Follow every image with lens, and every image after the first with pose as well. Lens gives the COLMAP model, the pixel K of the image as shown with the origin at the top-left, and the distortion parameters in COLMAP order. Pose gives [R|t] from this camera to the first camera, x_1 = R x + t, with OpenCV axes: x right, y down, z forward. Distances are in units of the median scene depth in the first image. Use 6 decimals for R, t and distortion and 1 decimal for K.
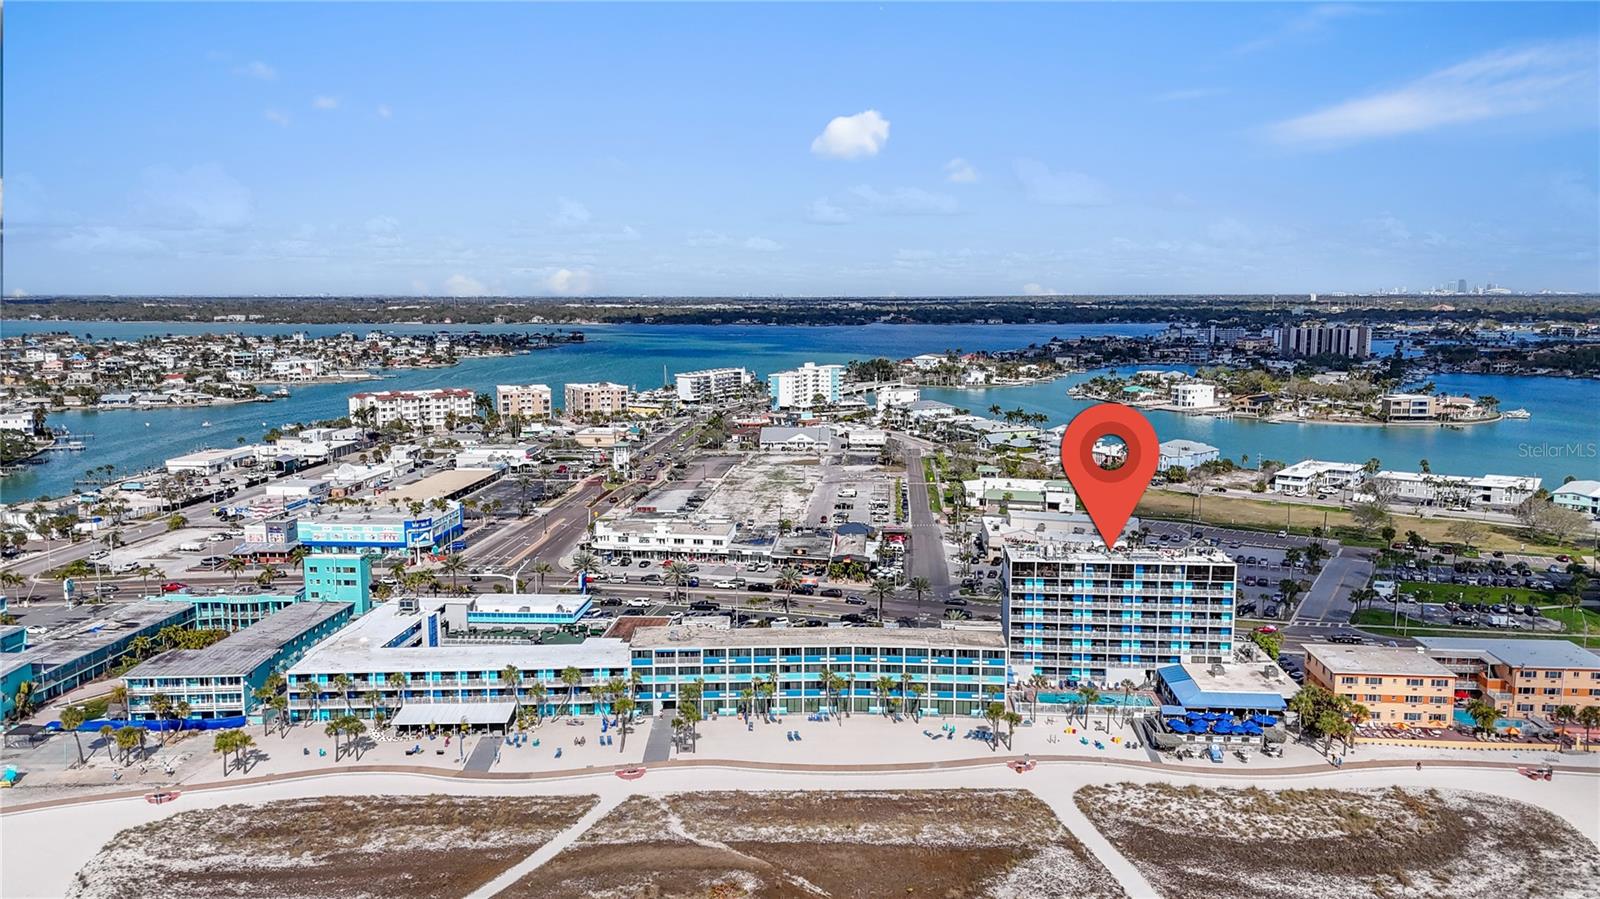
lens RADIAL K [[1175.5, 0, 802.9], [0, 1175.5, 476.5], [0, 0, 1]] dist [0.069957, -0.065864]
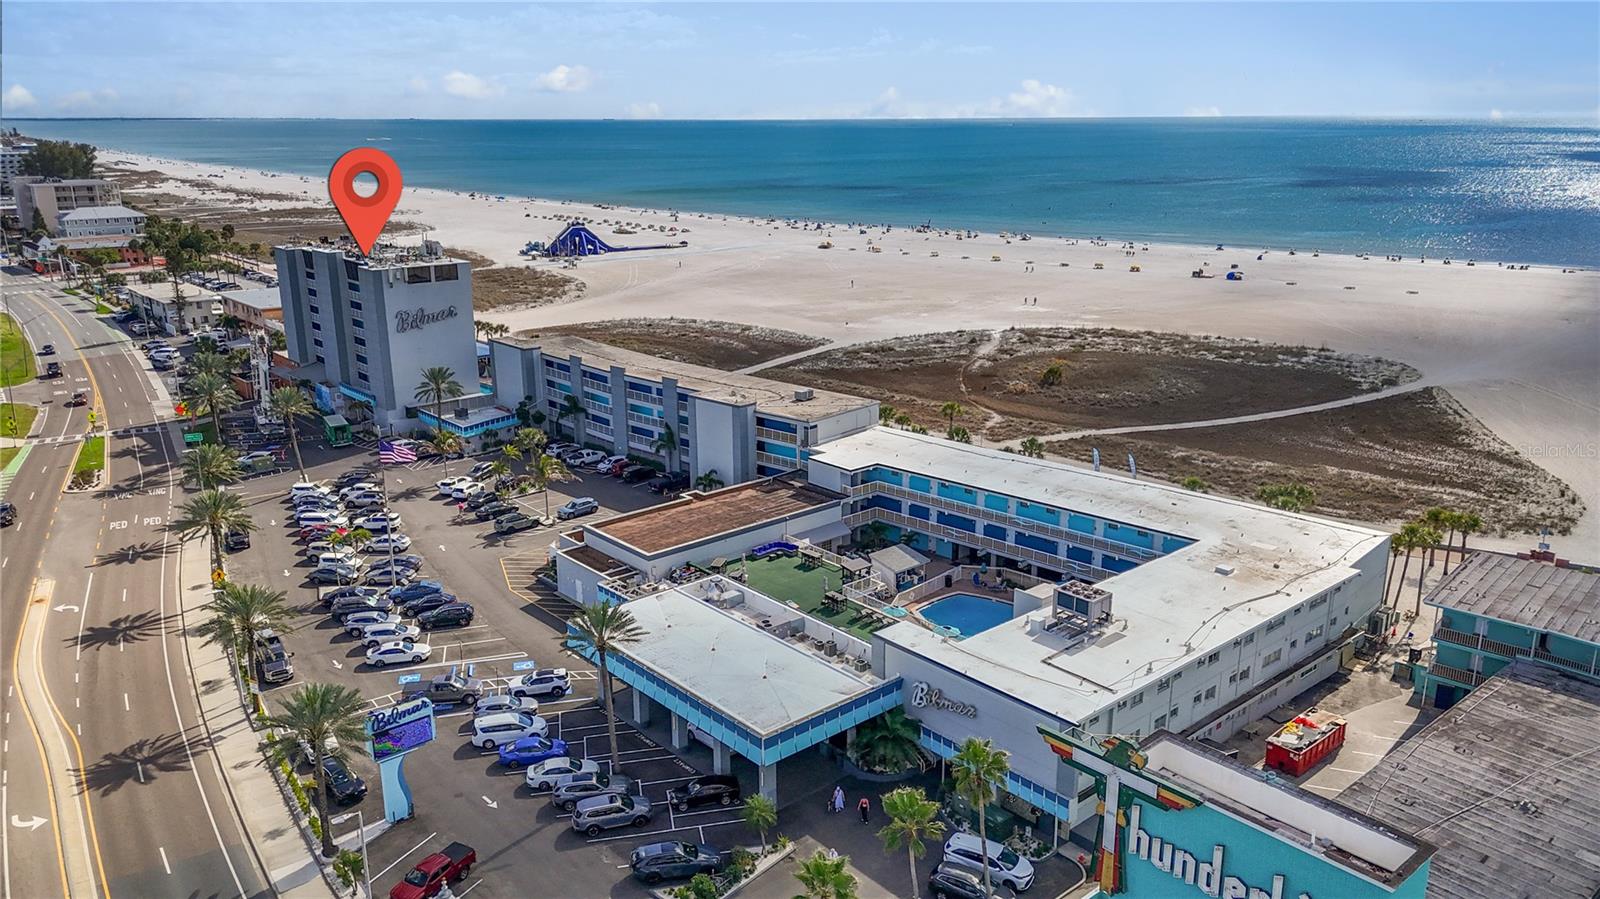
lens RADIAL K [[1176.5, 0, 804.4], [0, 1176.5, 454.3], [0, 0, 1]] dist [0.088841, -0.097634]
pose [[-0.712580, -0.189239, 0.675588, -0.588196], [0.112503, 0.919655, 0.376268, -0.092012], [-0.692512, 0.344127, -0.634038, 1.472036]]
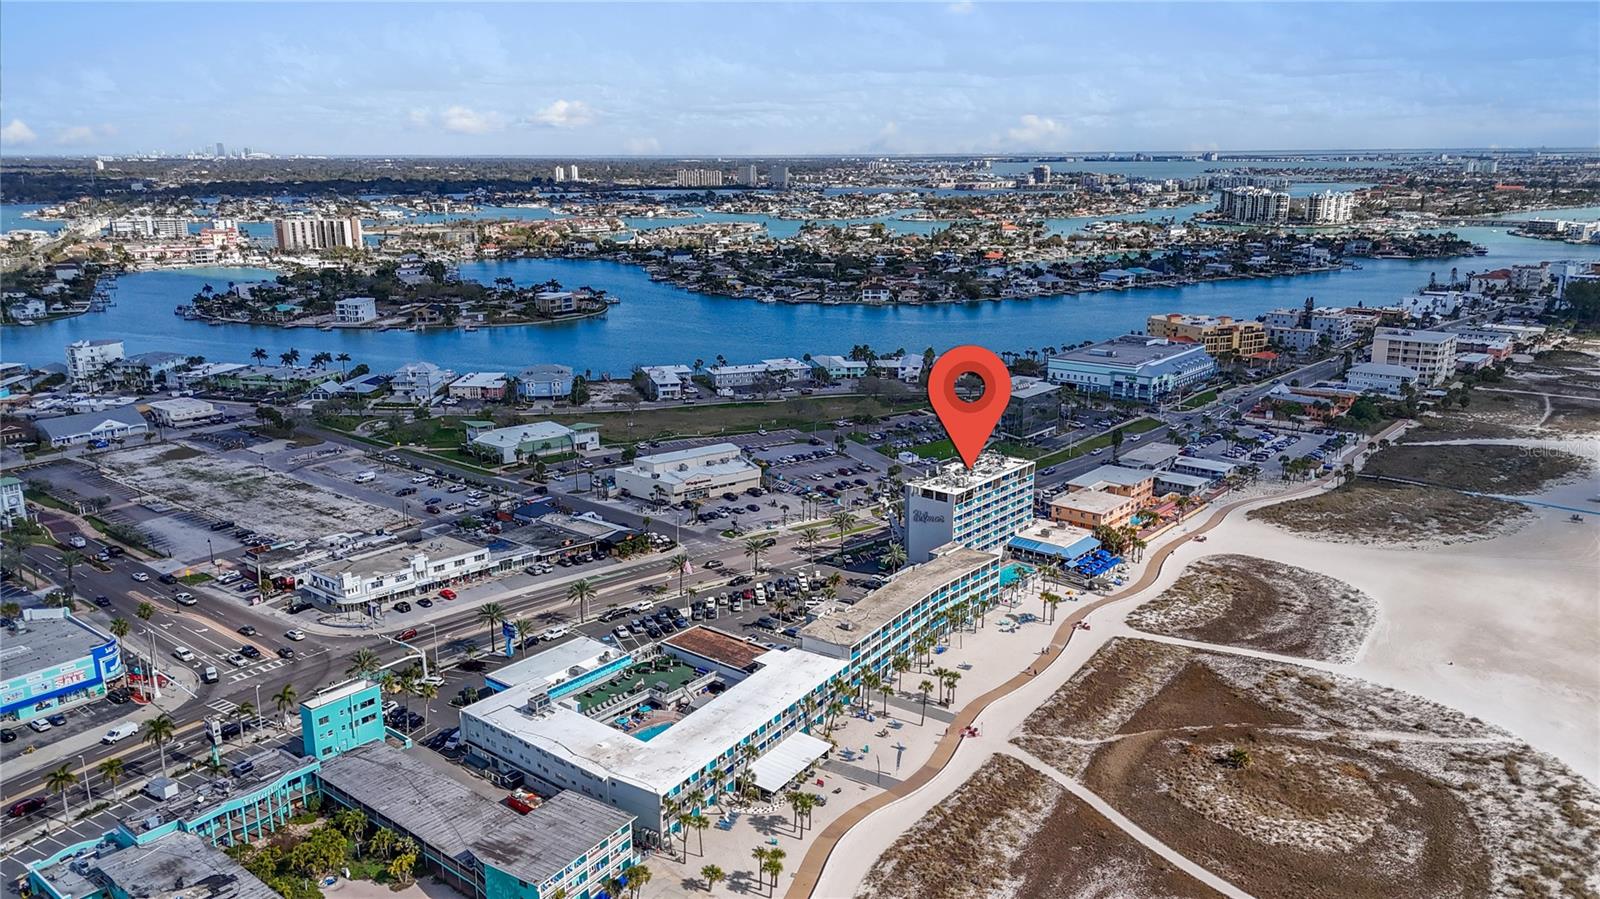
lens RADIAL K [[1176.5, 0, 804.4], [0, 1176.5, 454.3], [0, 0, 1]] dist [0.088841, -0.097634]
pose [[0.577739, -0.205377, 0.789961, -1.021355], [0.129868, 0.978627, 0.159448, -0.220393], [-0.805824, 0.010471, 0.592063, 0.359466]]
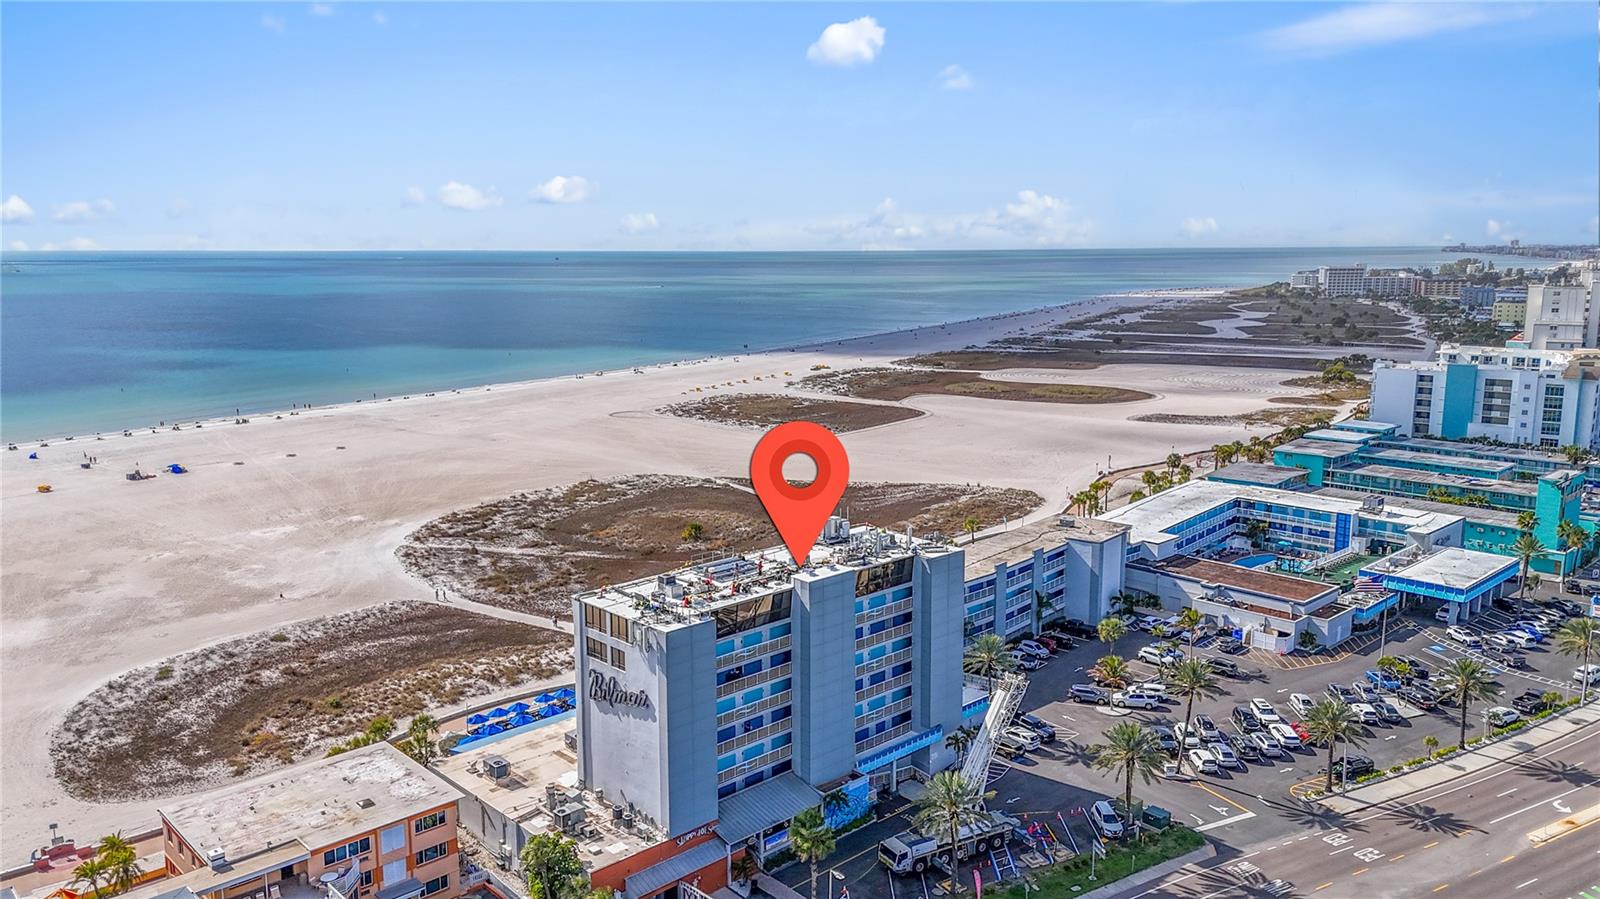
lens RADIAL K [[1176.5, 0, 804.4], [0, 1176.5, 454.3], [0, 0, 1]] dist [0.088841, -0.097634]
pose [[-0.673019, 0.131974, -0.727756, 0.690152], [-0.109797, 0.955222, 0.274763, -0.144515], [0.731430, 0.264826, -0.628392, 1.433319]]
